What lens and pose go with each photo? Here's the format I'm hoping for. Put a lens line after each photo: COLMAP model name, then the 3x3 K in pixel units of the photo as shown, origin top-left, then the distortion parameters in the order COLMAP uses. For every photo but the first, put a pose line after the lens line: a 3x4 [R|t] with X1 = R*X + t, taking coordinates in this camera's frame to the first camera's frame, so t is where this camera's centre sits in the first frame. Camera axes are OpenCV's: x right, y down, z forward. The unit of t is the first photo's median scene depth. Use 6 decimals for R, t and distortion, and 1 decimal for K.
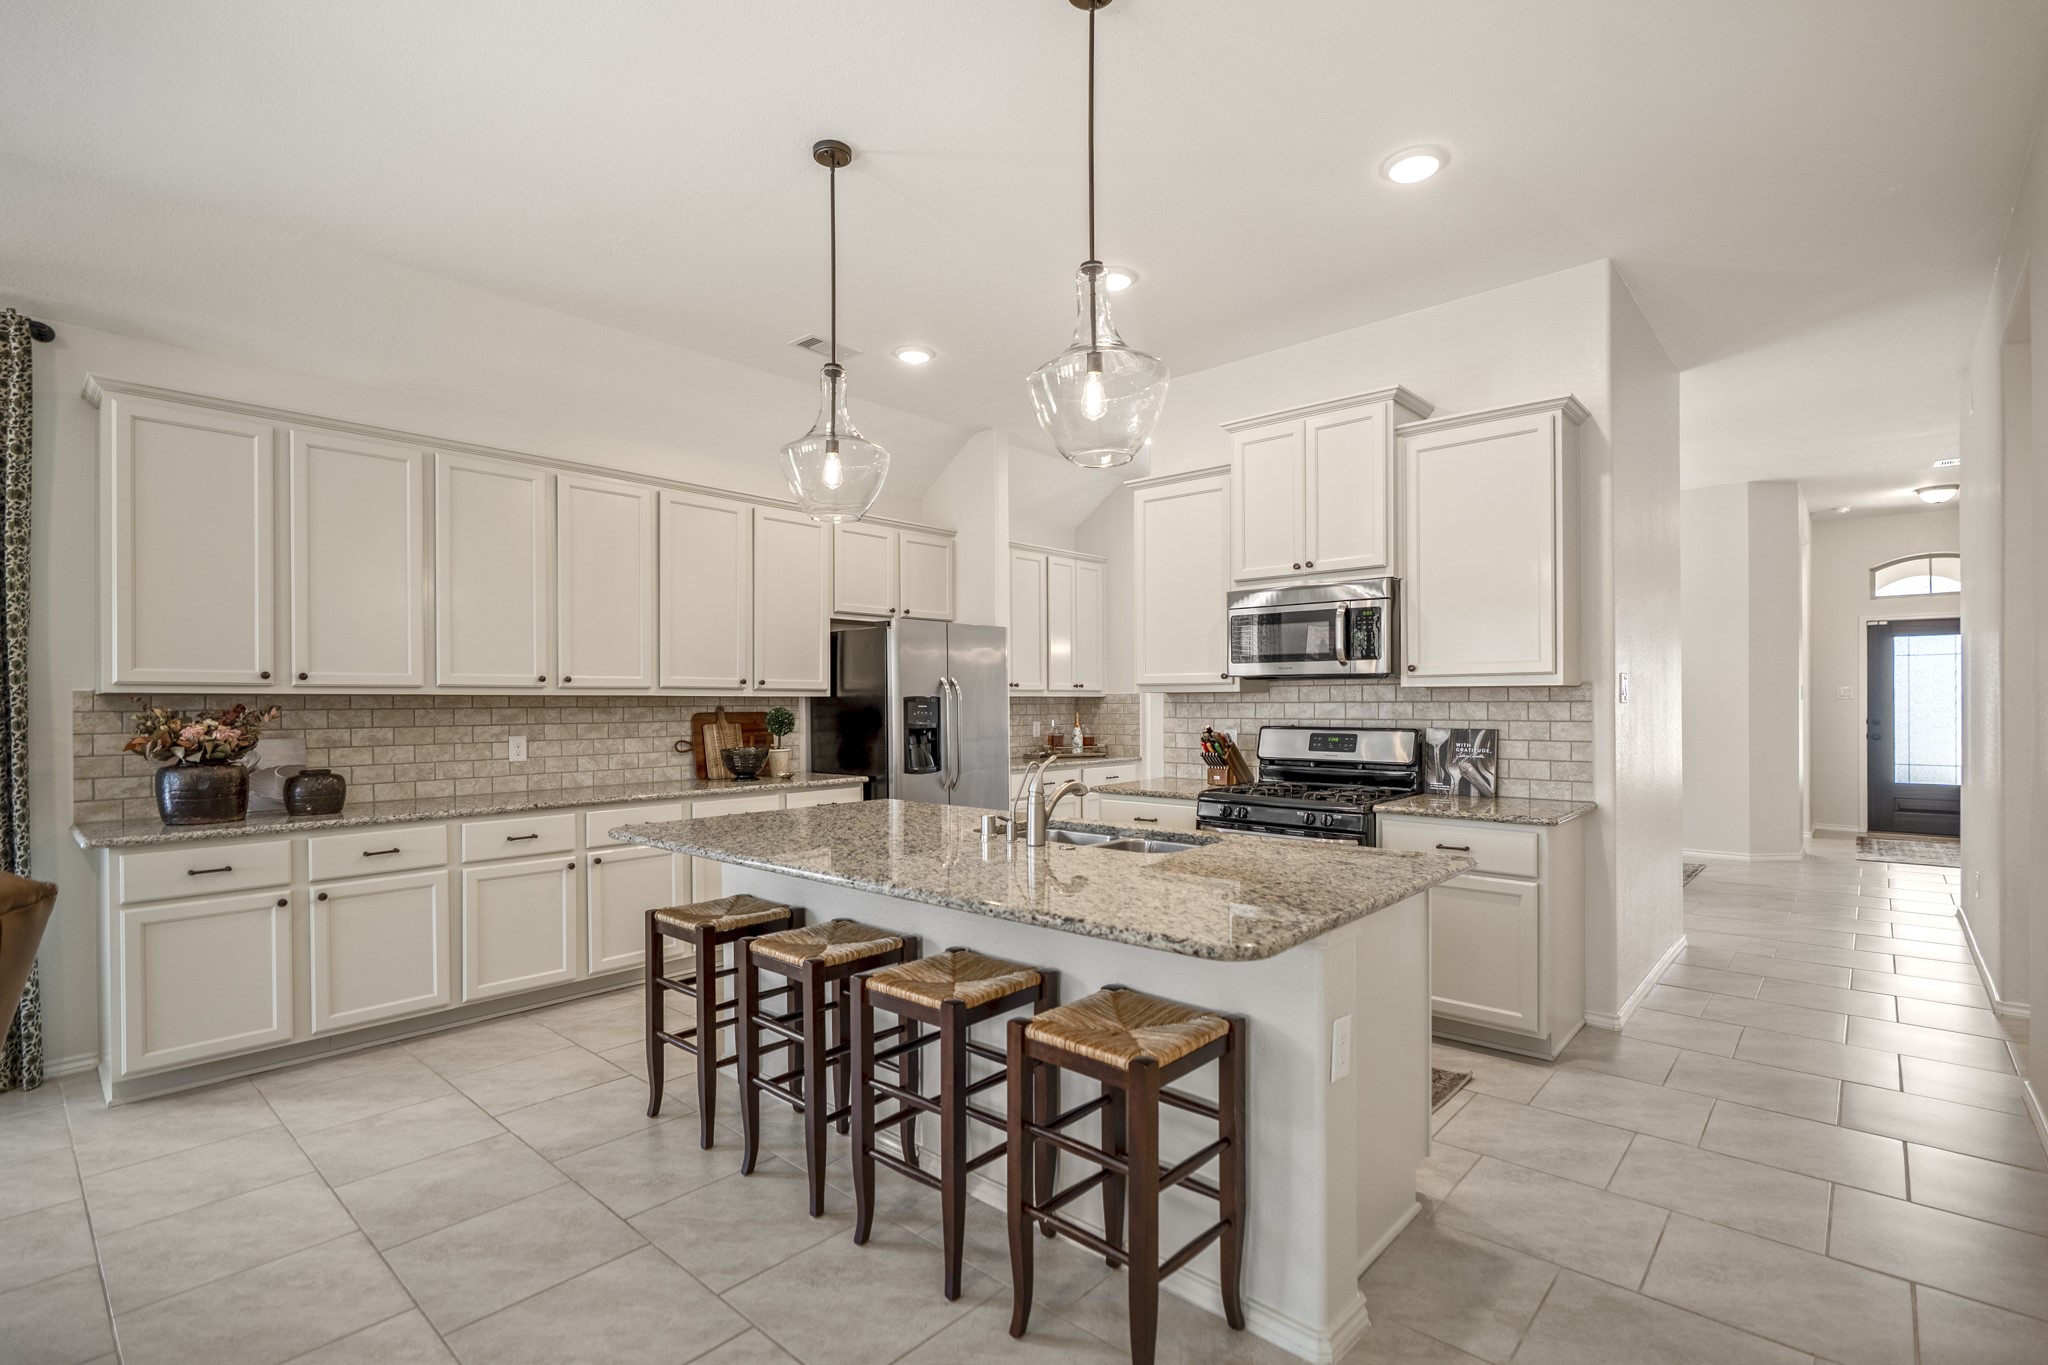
lens RADIAL K [[936.2, 0, 1022.4], [0, 936.2, 711.4], [0, 0, 1]] dist [-0.062554, 0.024478]
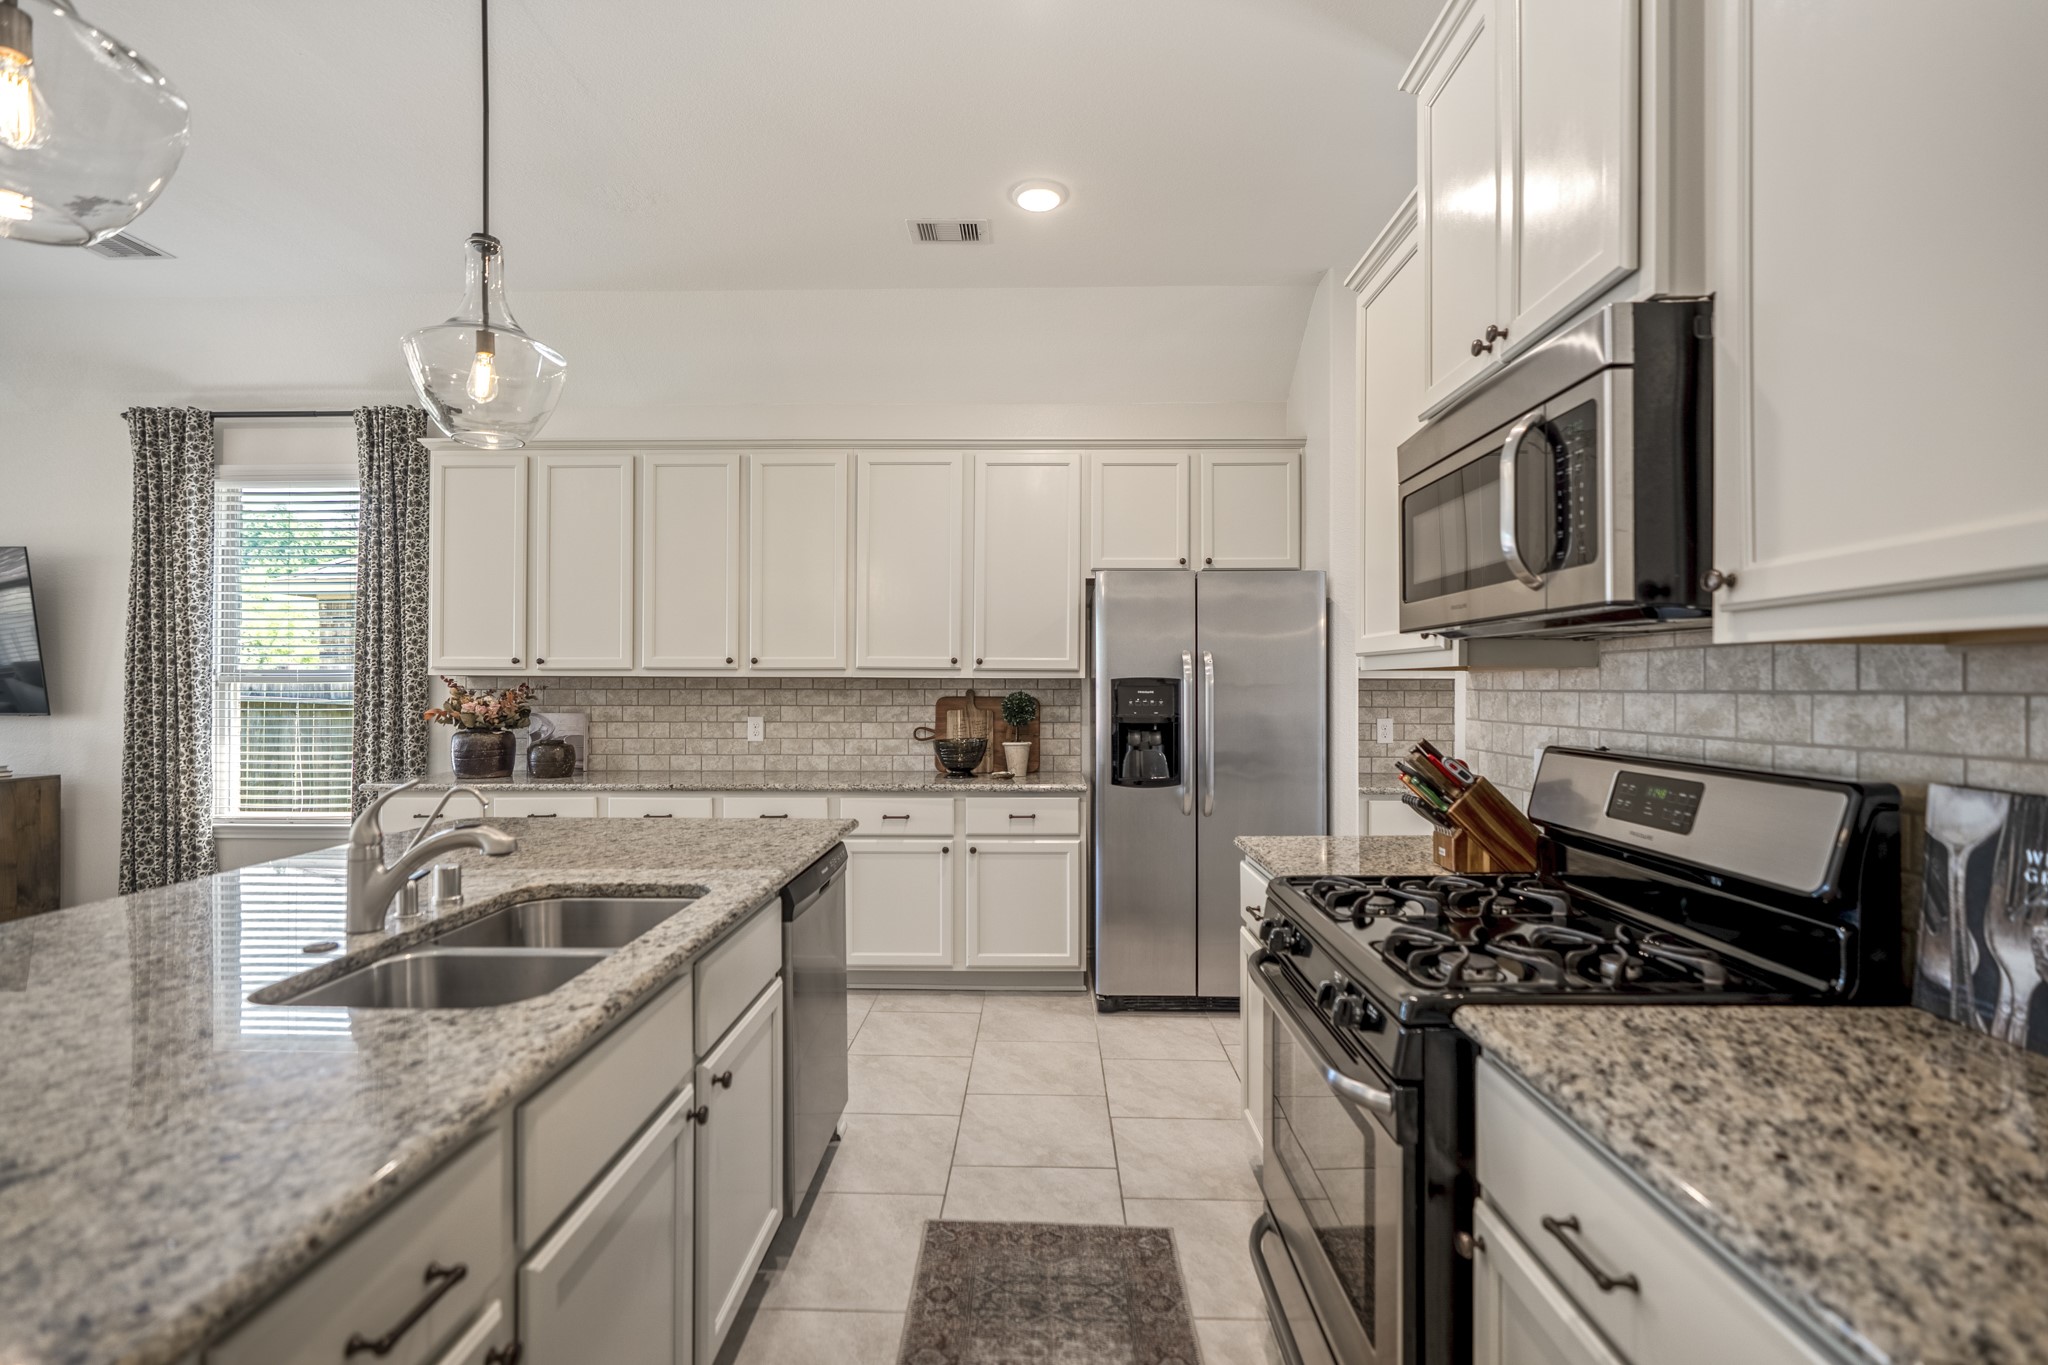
lens RADIAL K [[937.6, 0, 945.7], [0, 937.6, 685.6], [0, 0, 1]] dist [-0.016474, 0.000060]
pose [[0.647728, 0.005344, -0.761853, 0.384098], [-0.012129, 0.999921, -0.003299, -0.006944], [0.761775, 0.011377, 0.647741, 0.485101]]
